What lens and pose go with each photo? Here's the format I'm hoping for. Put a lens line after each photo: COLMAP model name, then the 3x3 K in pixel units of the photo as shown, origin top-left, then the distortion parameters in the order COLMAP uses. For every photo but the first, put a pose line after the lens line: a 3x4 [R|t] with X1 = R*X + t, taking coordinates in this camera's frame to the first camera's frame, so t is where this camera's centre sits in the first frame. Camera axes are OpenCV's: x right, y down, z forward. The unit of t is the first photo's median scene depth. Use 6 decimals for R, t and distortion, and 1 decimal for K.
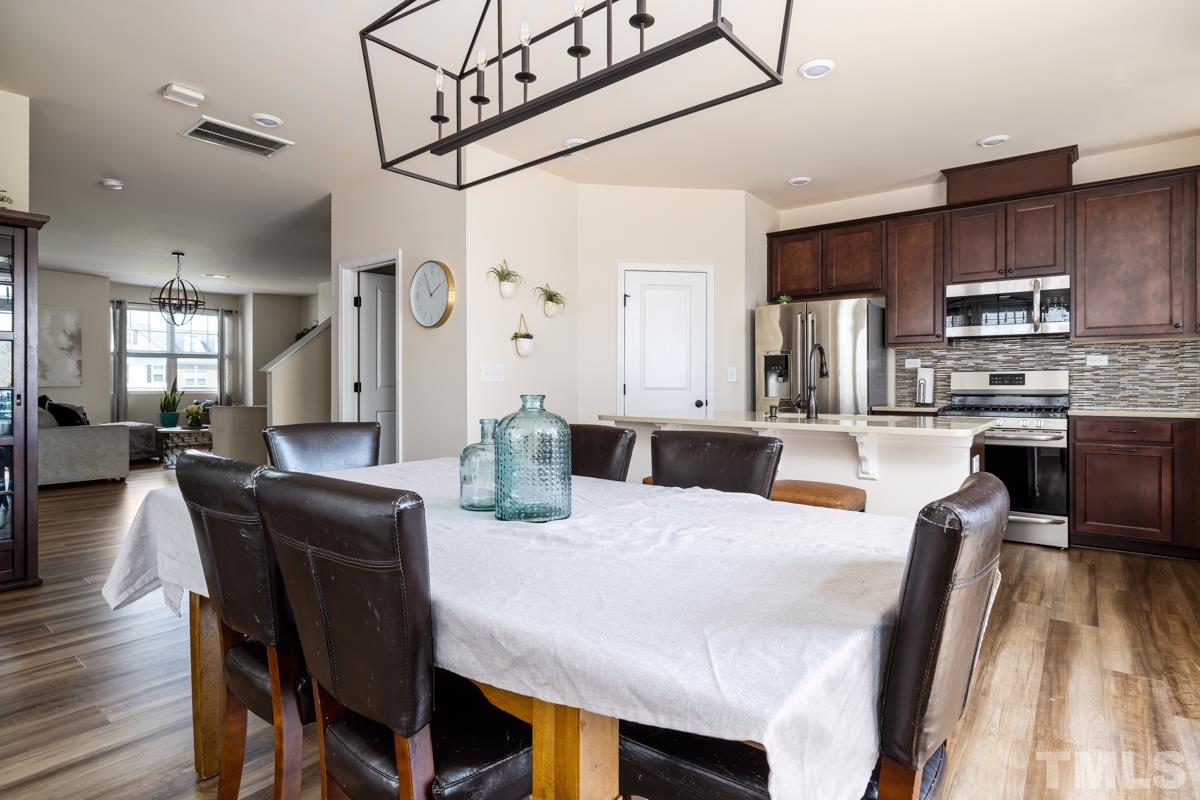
lens RADIAL K [[622.2, 0, 593.5], [0, 622.2, 387.2], [0, 0, 1]] dist [-0.012103, 0.004410]
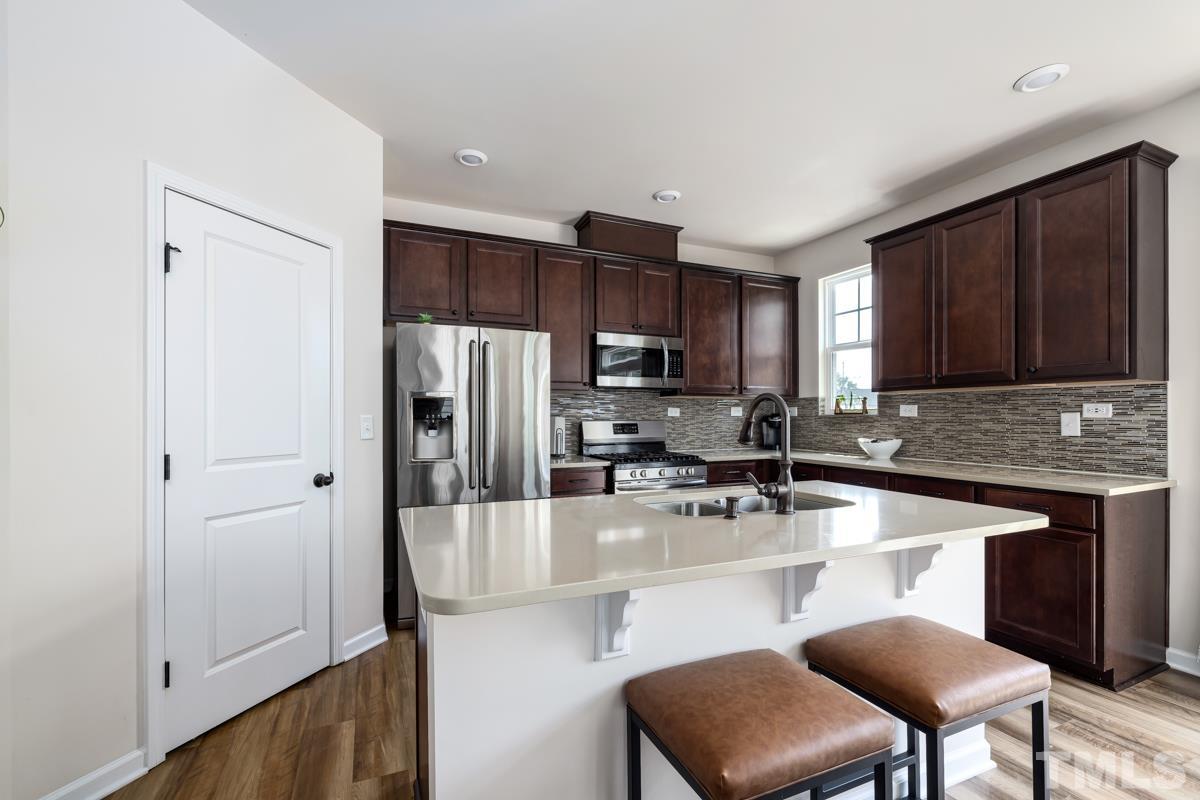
lens RADIAL K [[510.3, 0, 594.4], [0, 510.3, 419.7], [0, 0, 1]] dist [0.000778, -0.000361]
pose [[0.464440, -0.006949, 0.885577, -0.137049], [0.004248, 0.999975, 0.005619, -0.033649], [-0.885594, 0.001152, 0.464458, 0.648059]]
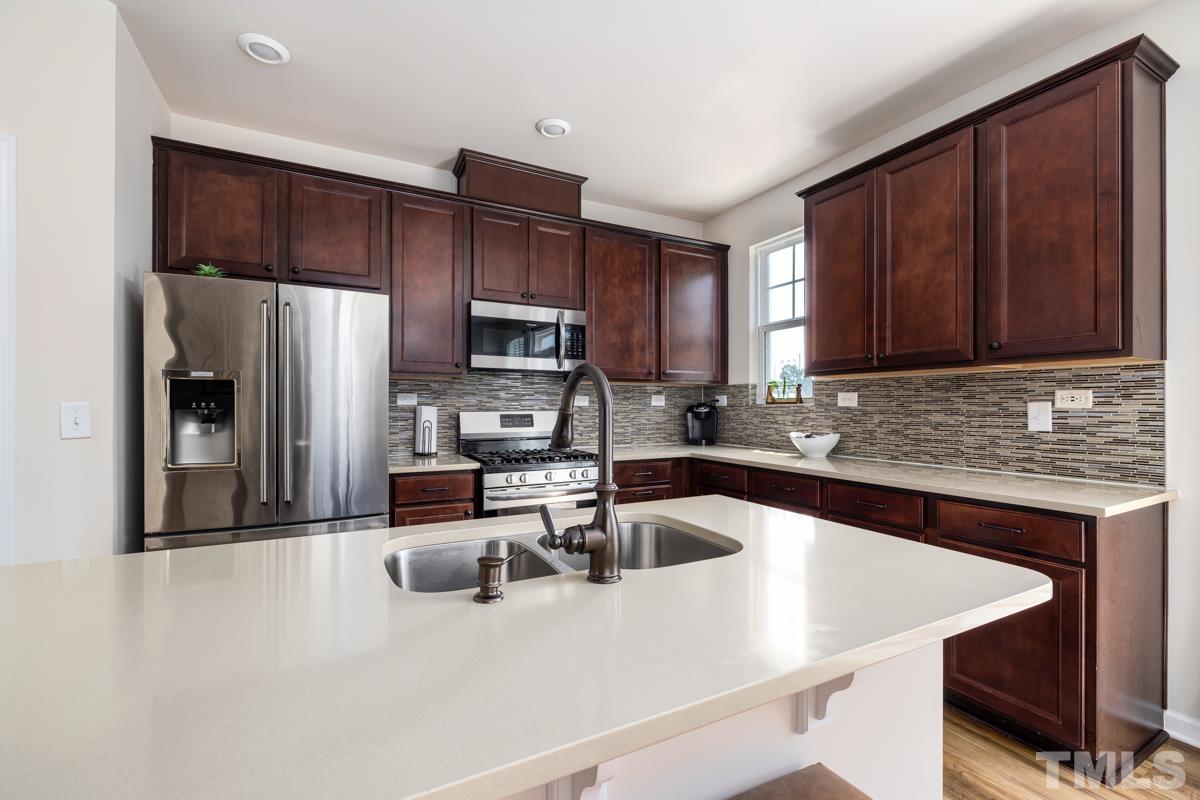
lens RADIAL K [[510.3, 0, 591.9], [0, 510.3, 409.5], [0, 0, 1]] dist [0.000778, -0.000361]
pose [[0.402705, -0.006815, 0.915305, 0.051491], [0.002822, 0.999977, 0.006204, -0.033060], [-0.915326, 0.000085, 0.402715, 0.621078]]
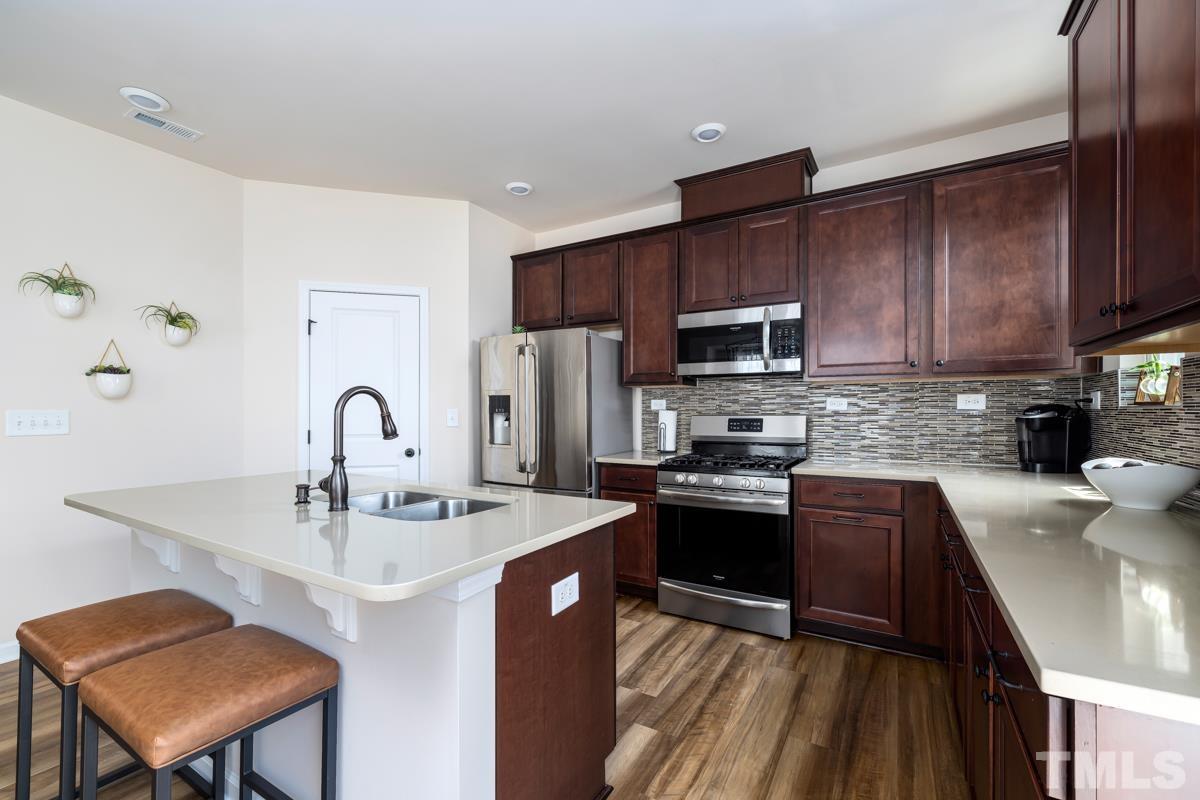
lens RADIAL K [[510.3, 0, 600.2], [0, 510.3, 412.6], [0, 0, 1]] dist [0.000778, -0.000361]
pose [[0.990900, -0.002714, 0.134575, 0.375499], [0.002547, 0.999996, 0.001415, -0.031827], [-0.134578, -0.001060, 0.990902, 0.325125]]
